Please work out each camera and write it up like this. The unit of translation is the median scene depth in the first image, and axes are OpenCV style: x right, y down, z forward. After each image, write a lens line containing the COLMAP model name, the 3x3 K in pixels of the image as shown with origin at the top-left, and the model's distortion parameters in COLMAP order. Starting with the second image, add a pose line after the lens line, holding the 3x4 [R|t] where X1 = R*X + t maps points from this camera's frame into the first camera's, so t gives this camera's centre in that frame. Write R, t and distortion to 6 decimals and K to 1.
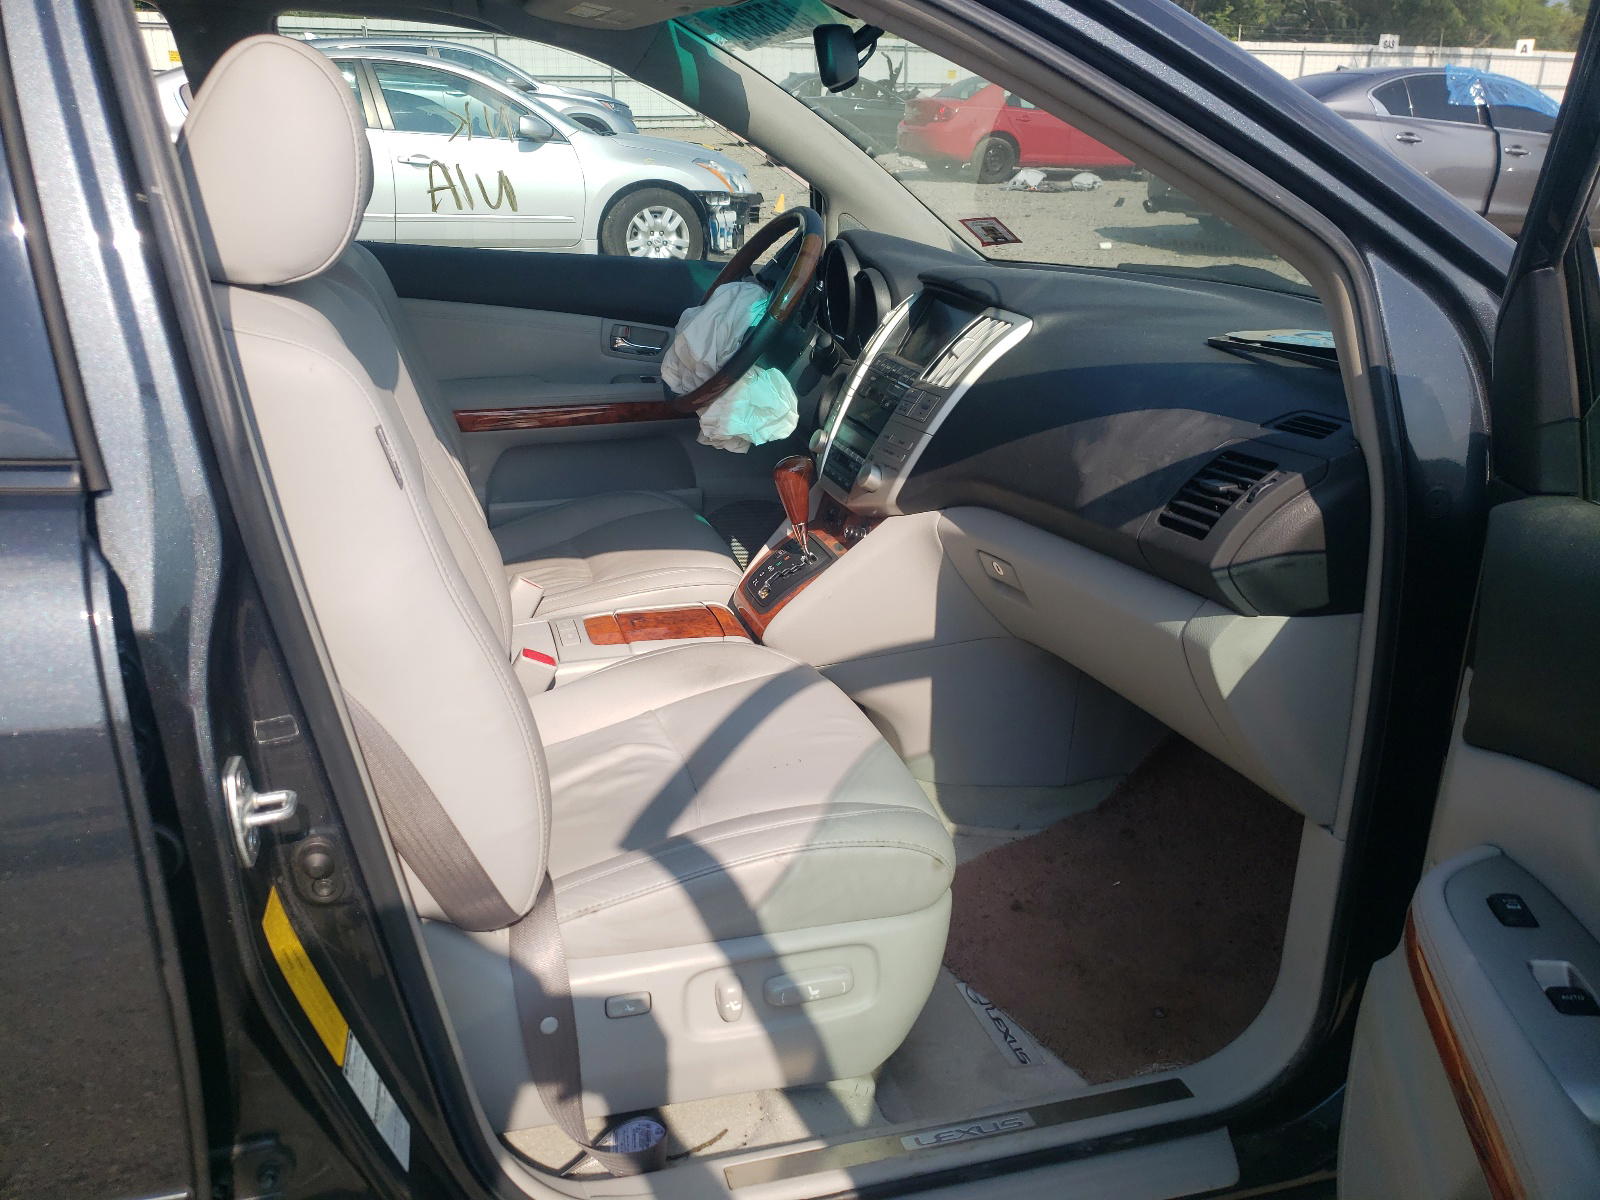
lens RADIAL K [[1229.9, 0, 792.2], [0, 1229.9, 563.0], [0, 0, 1]] dist [0.056726, -0.081956]
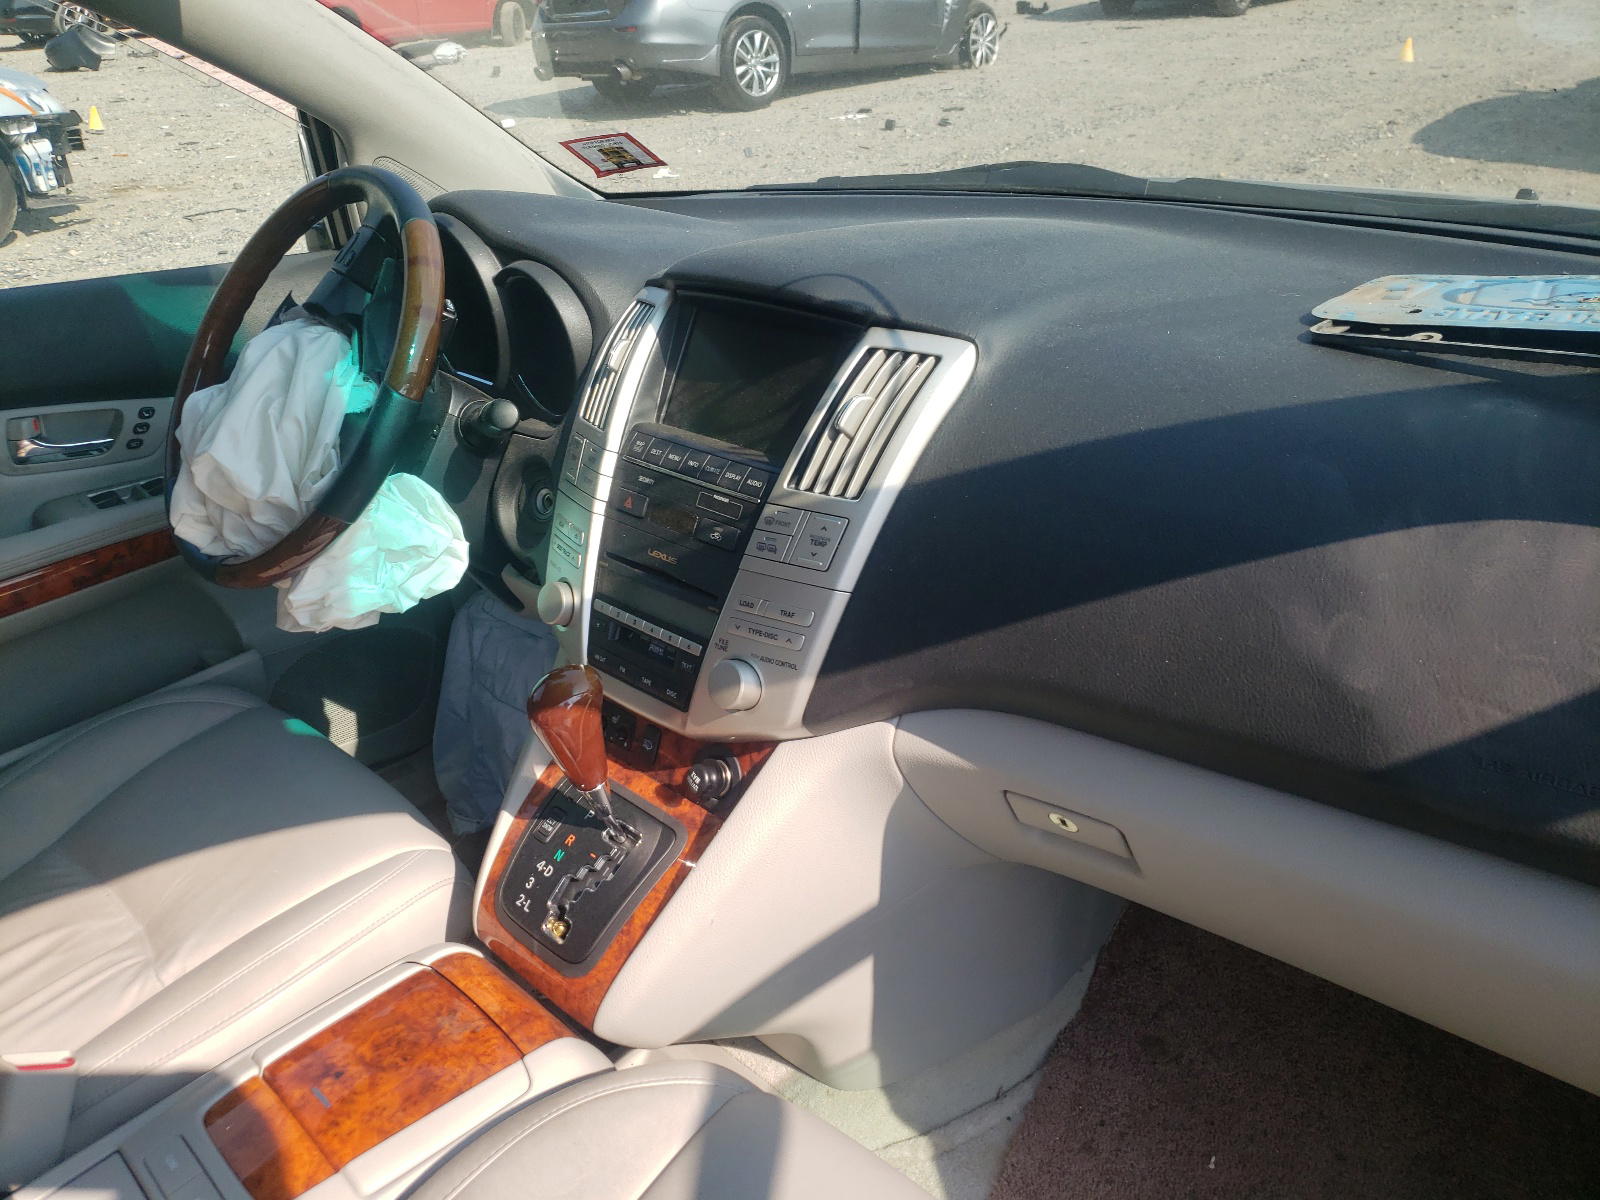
lens RADIAL K [[1229.9, 0, 792.2], [0, 1229.9, 563.0], [0, 0, 1]] dist [0.056726, -0.081956]
pose [[0.875720, -0.267472, 0.401962, -0.096489], [0.228245, 0.962968, 0.143515, -0.162792], [-0.425462, -0.033933, 0.904340, 0.441016]]
